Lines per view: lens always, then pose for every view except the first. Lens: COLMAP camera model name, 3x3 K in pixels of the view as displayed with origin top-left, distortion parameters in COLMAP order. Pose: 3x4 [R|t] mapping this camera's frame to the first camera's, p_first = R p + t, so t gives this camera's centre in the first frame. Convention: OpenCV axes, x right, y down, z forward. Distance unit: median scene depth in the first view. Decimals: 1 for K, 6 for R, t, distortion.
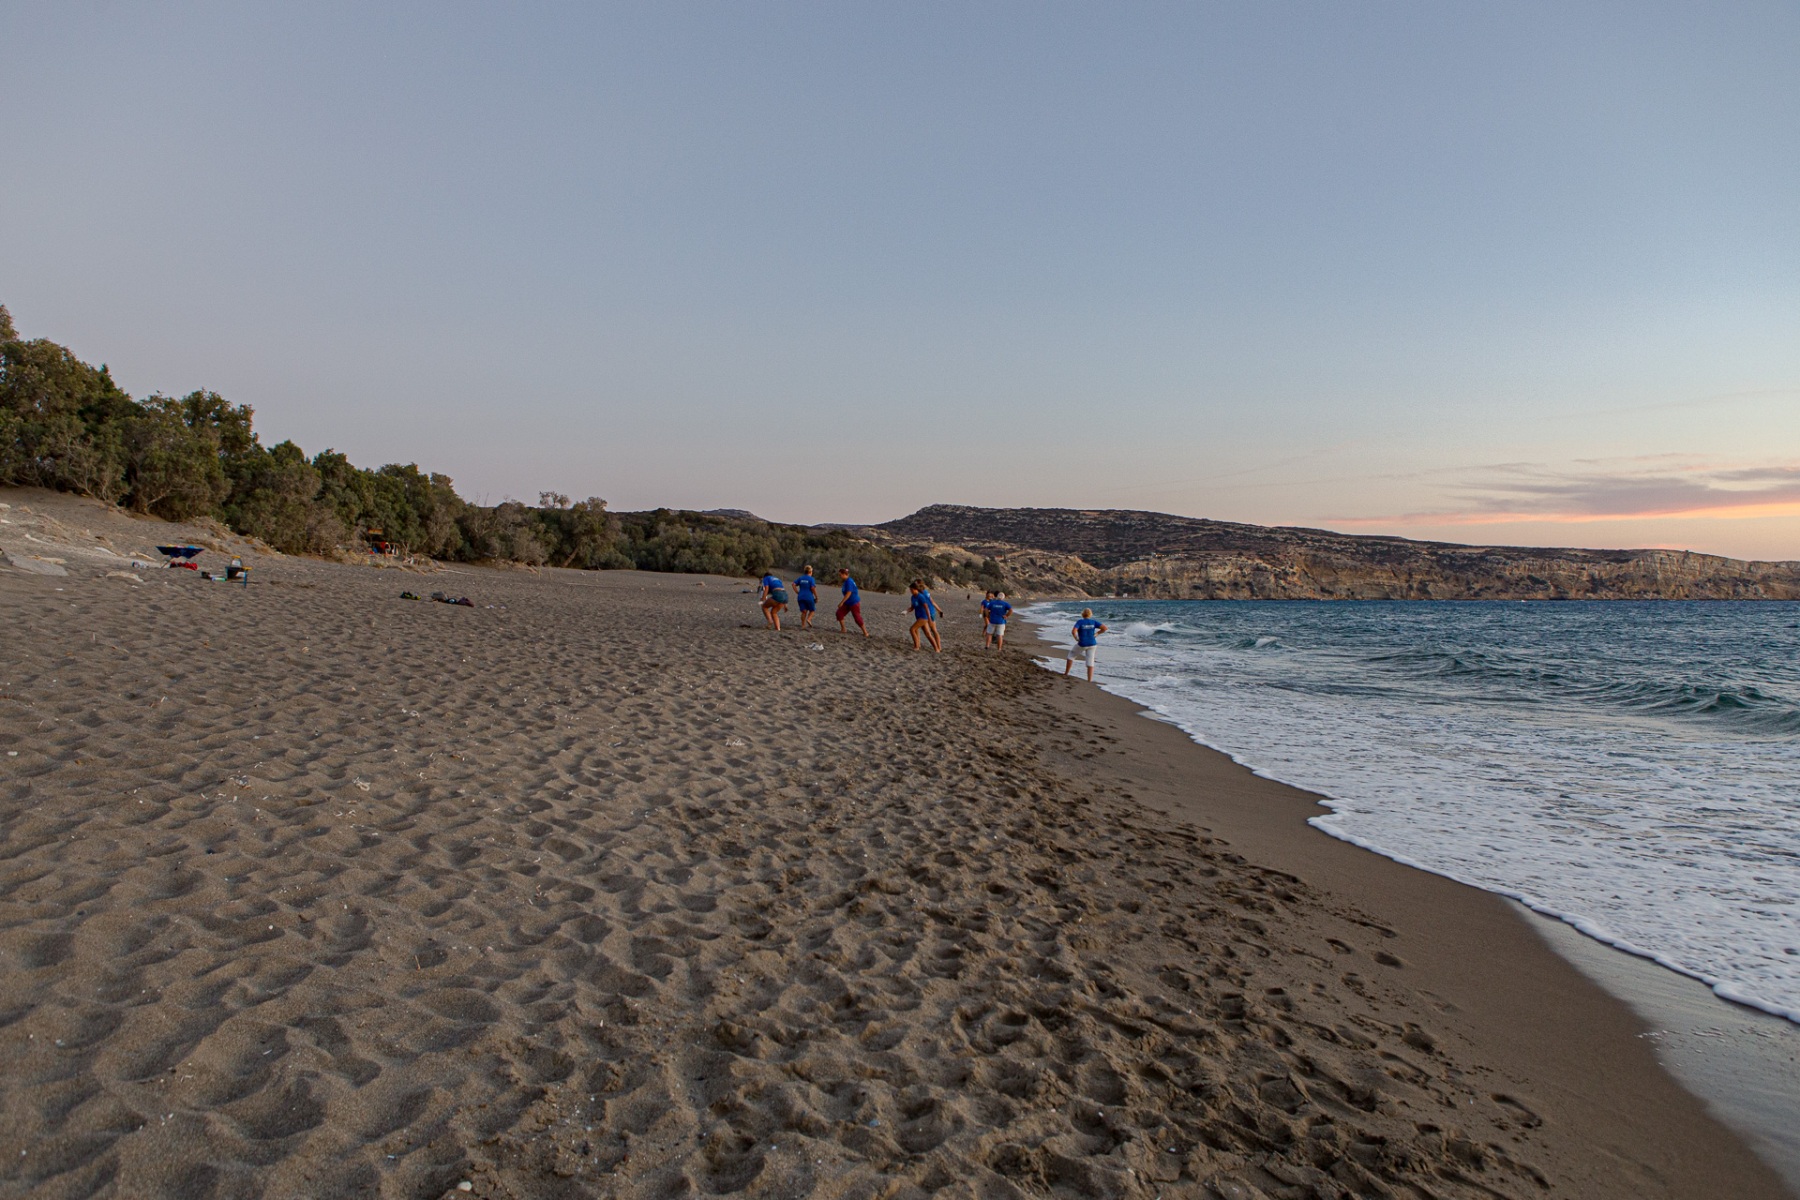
lens RADIAL K [[1270.9, 0, 900.0], [0, 1270.9, 594.9], [0, 0, 1]] dist [0.000392, 0.014319]
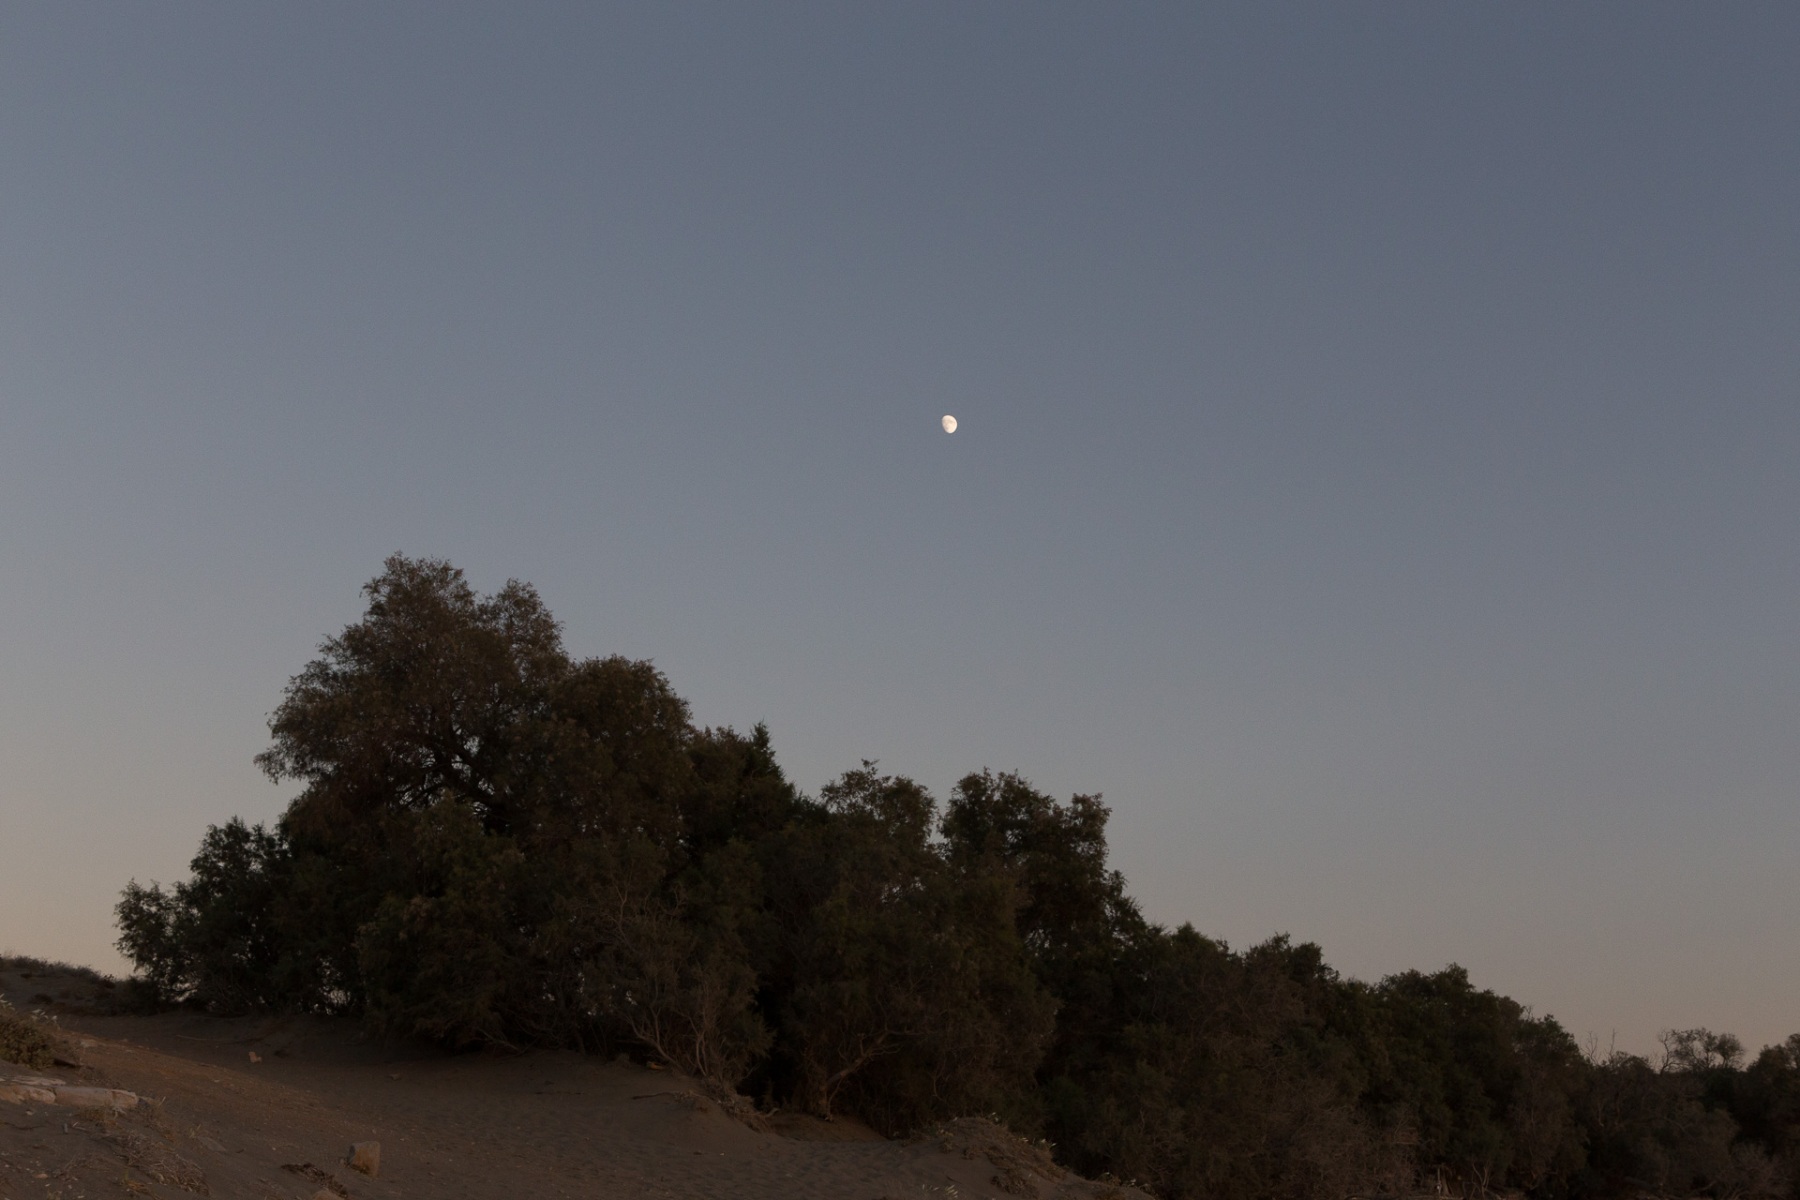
lens RADIAL K [[2182.7, 0, 898.9], [0, 2182.7, 601.6], [0, 0, 1]] dist [-0.011879, 0.000000]
pose [[0.841130, -0.167628, -0.514199, -0.259477], [0.016913, 0.958442, -0.284785, -0.029689], [0.540568, 0.230845, 0.809010, 0.511677]]
